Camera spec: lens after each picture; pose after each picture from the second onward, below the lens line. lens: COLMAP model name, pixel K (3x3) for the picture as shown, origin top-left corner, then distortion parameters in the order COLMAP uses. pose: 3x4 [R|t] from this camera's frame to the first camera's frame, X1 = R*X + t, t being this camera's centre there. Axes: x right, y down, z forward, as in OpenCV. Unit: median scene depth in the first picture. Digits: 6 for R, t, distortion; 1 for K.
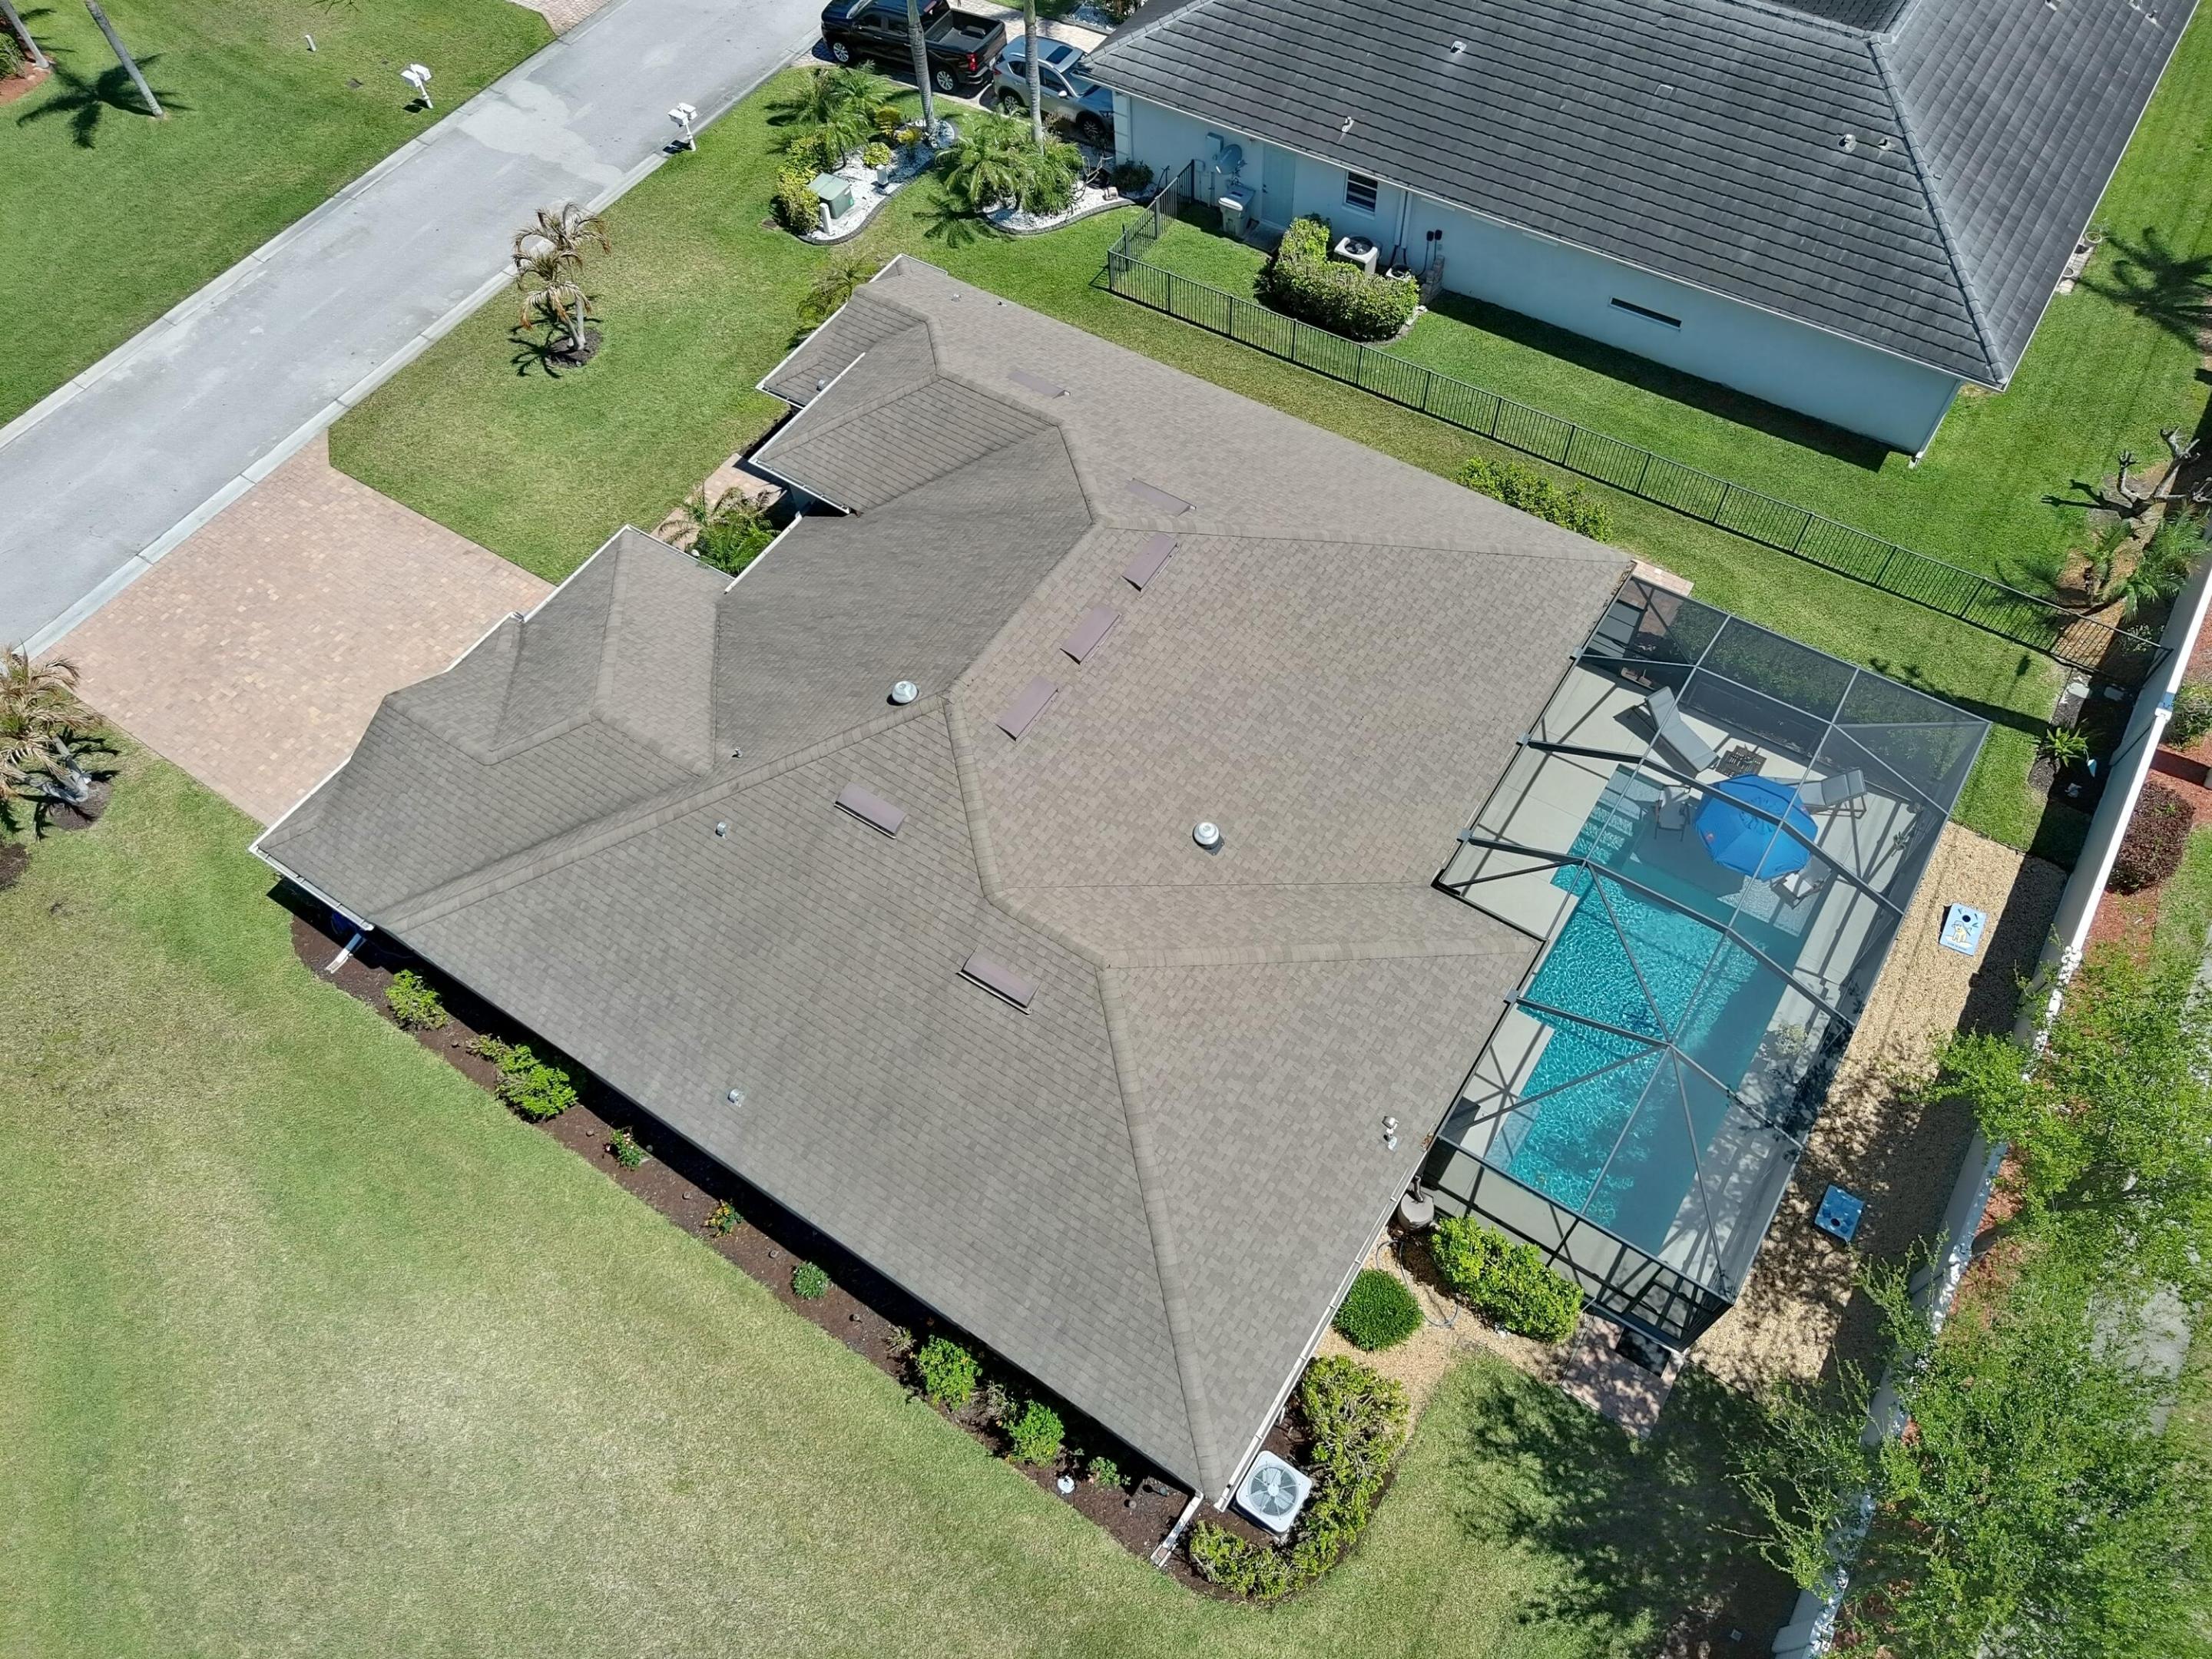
lens RADIAL K [[1509.7, 0, 1106.0], [0, 1509.7, 829.5], [0, 0, 1]] dist [0.028829, -0.023989]
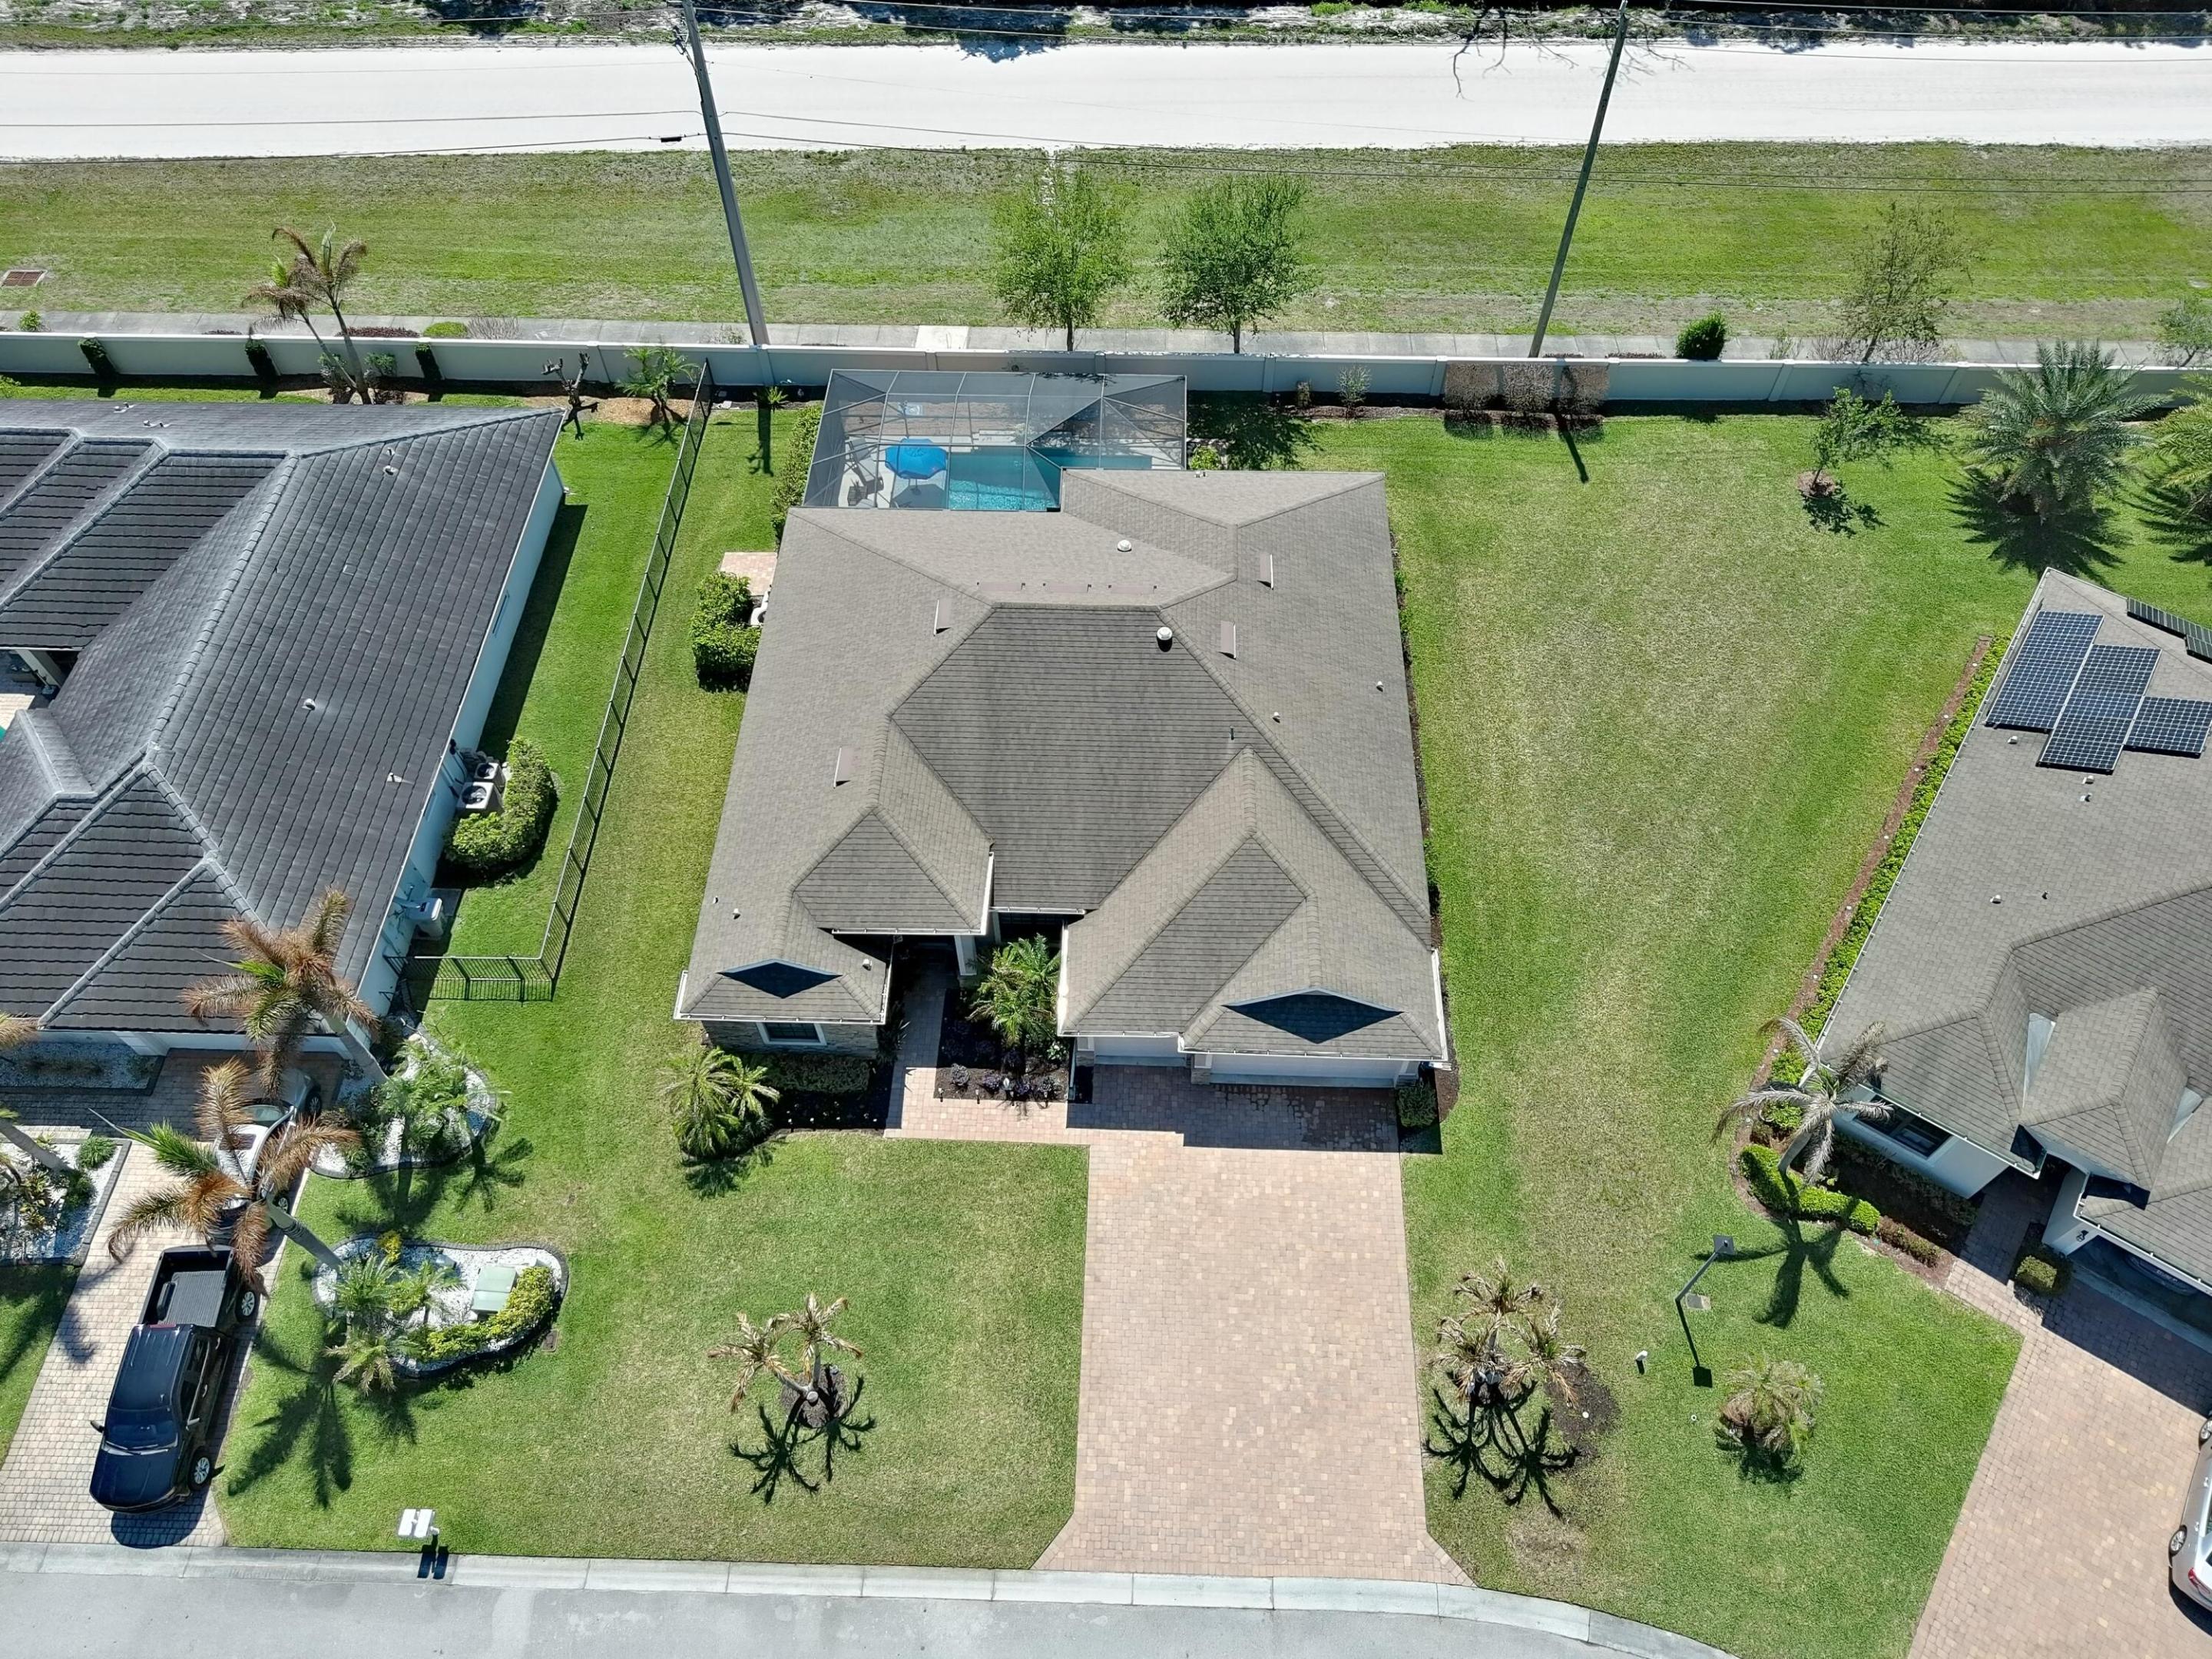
lens RADIAL K [[1509.7, 0, 1106.0], [0, 1509.7, 829.5], [0, 0, 1]] dist [0.028829, -0.023989]
pose [[-0.522565, -0.669652, 0.527723, -0.735621], [0.738255, -0.045764, 0.672968, -0.830125], [-0.426504, 0.741263, 0.518289, 0.215080]]
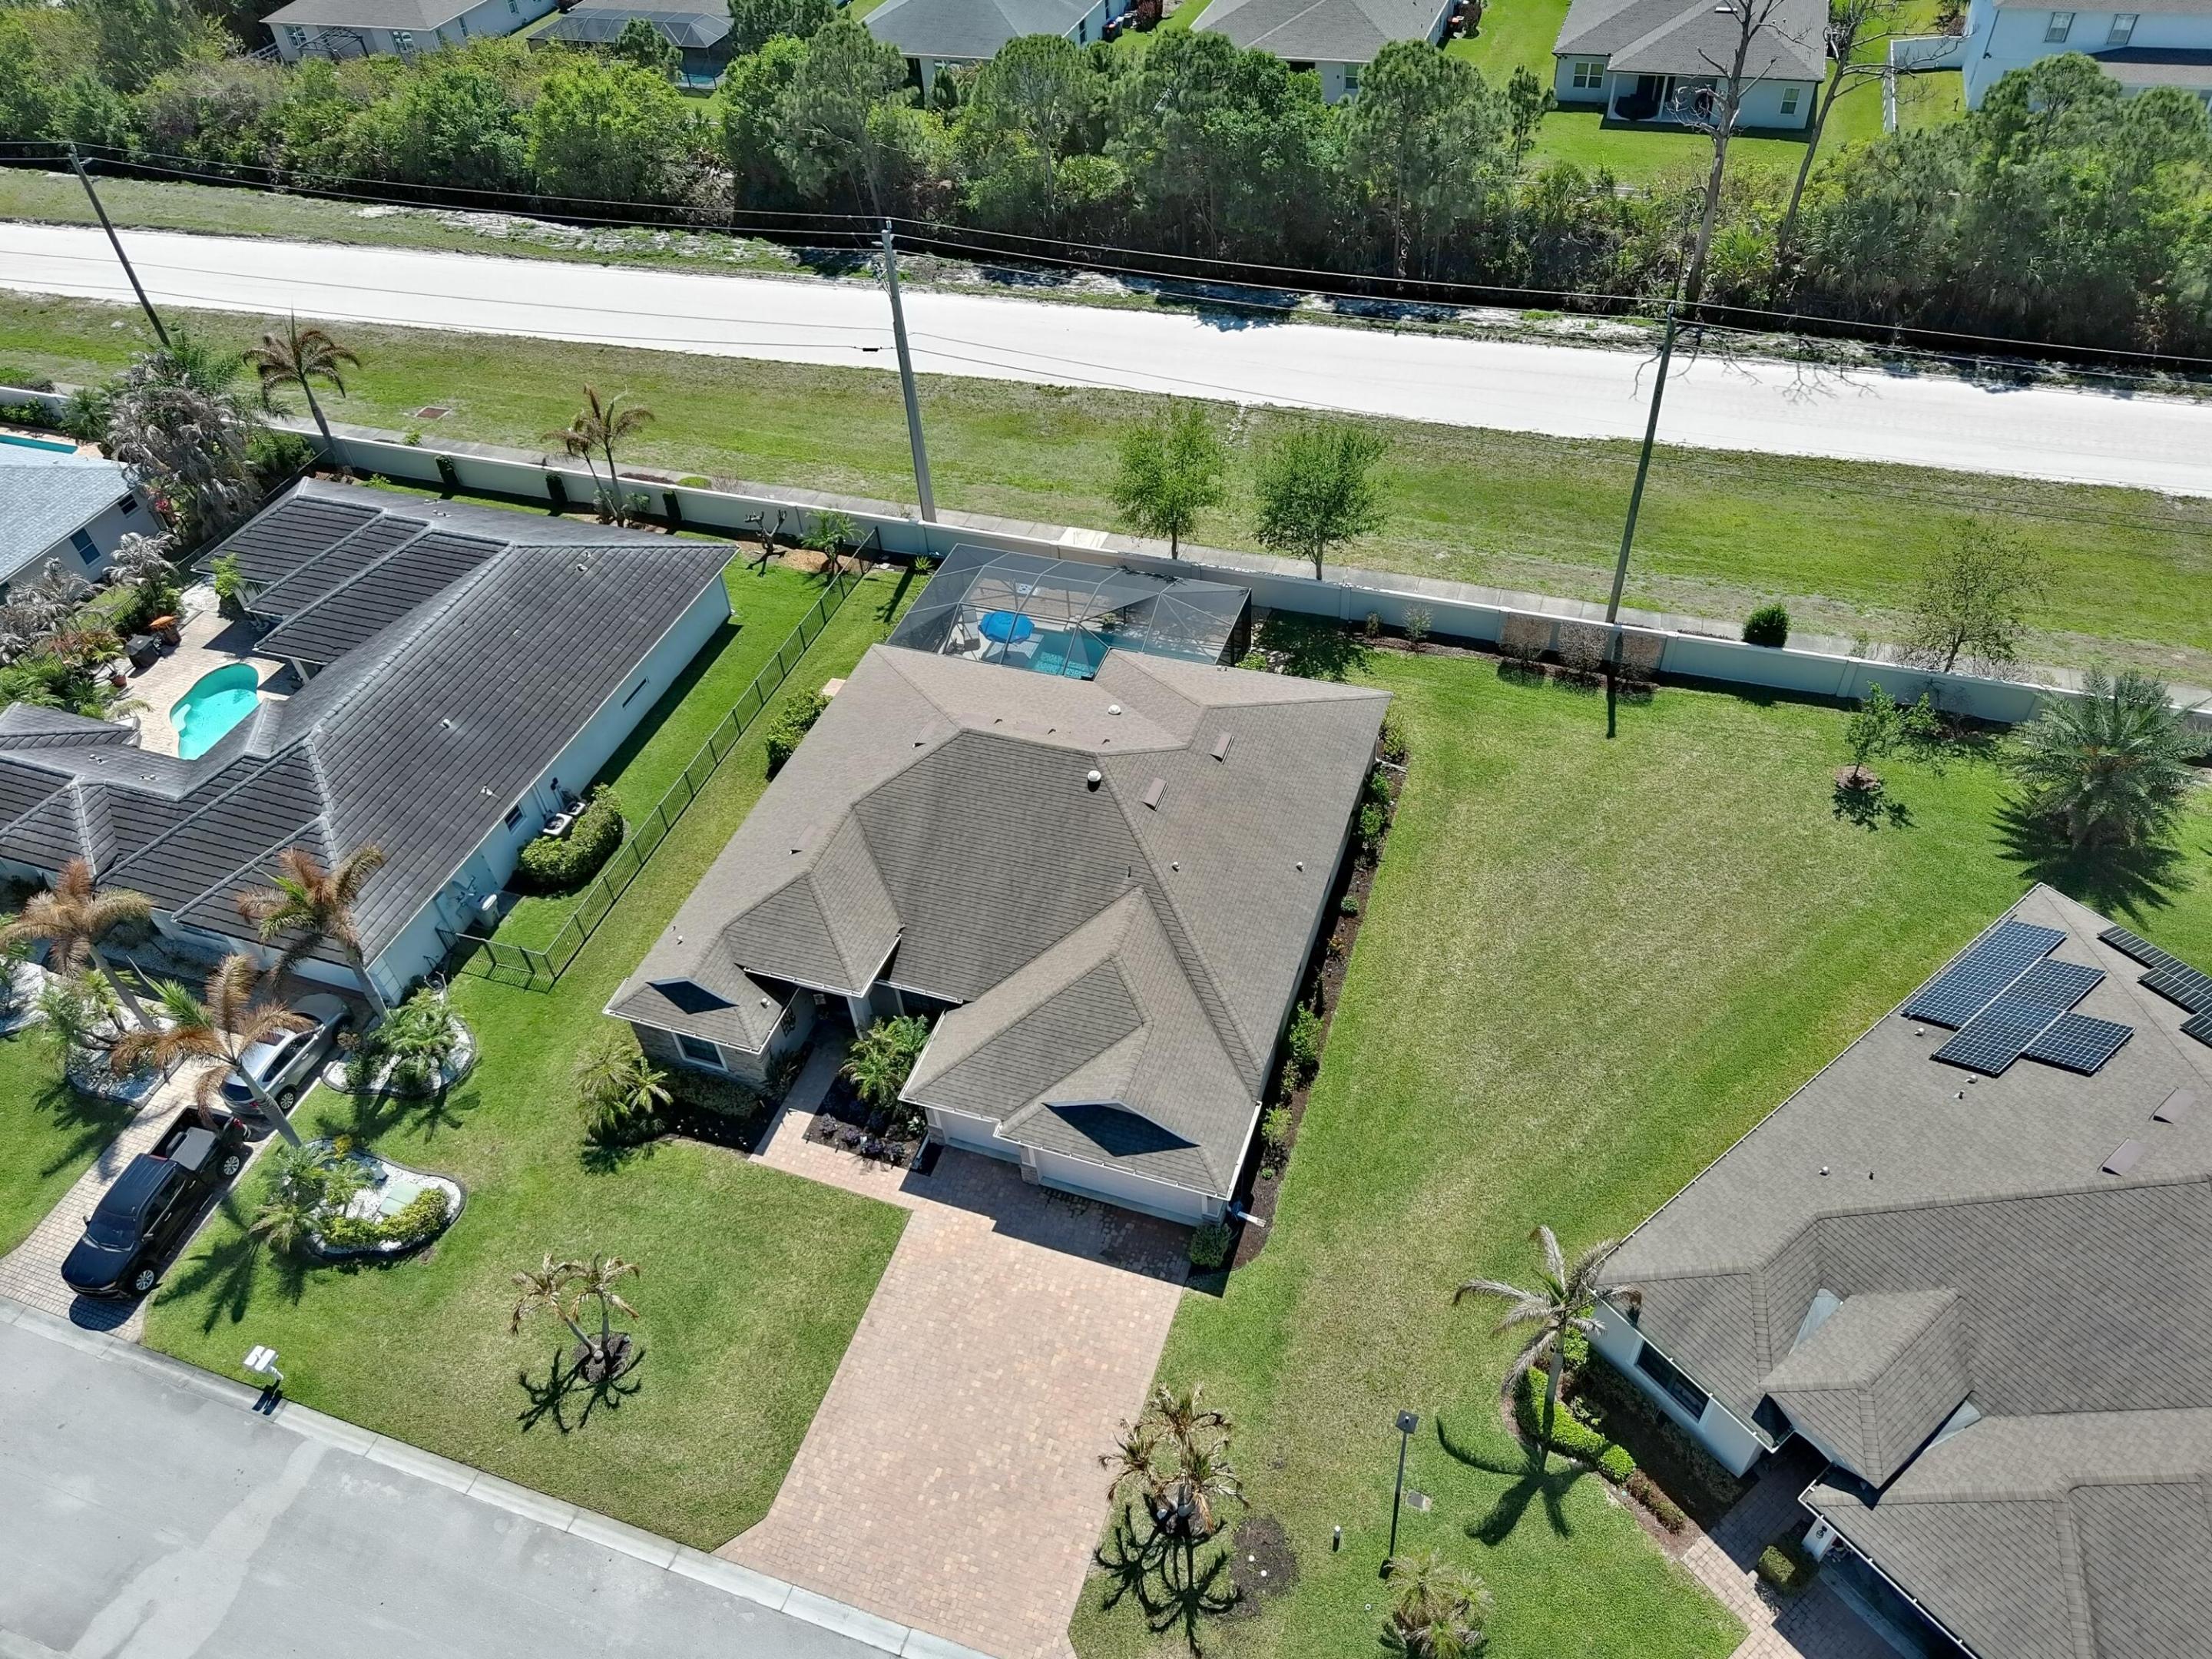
lens RADIAL K [[1513.7, 0, 1102.0], [0, 1513.7, 831.3], [0, 0, 1]] dist [0.027778, -0.024744]
pose [[-0.236633, -0.636101, 0.734425, -1.017444], [0.861457, 0.212213, 0.461365, -0.609693], [-0.449329, 0.741850, 0.497757, 0.077559]]
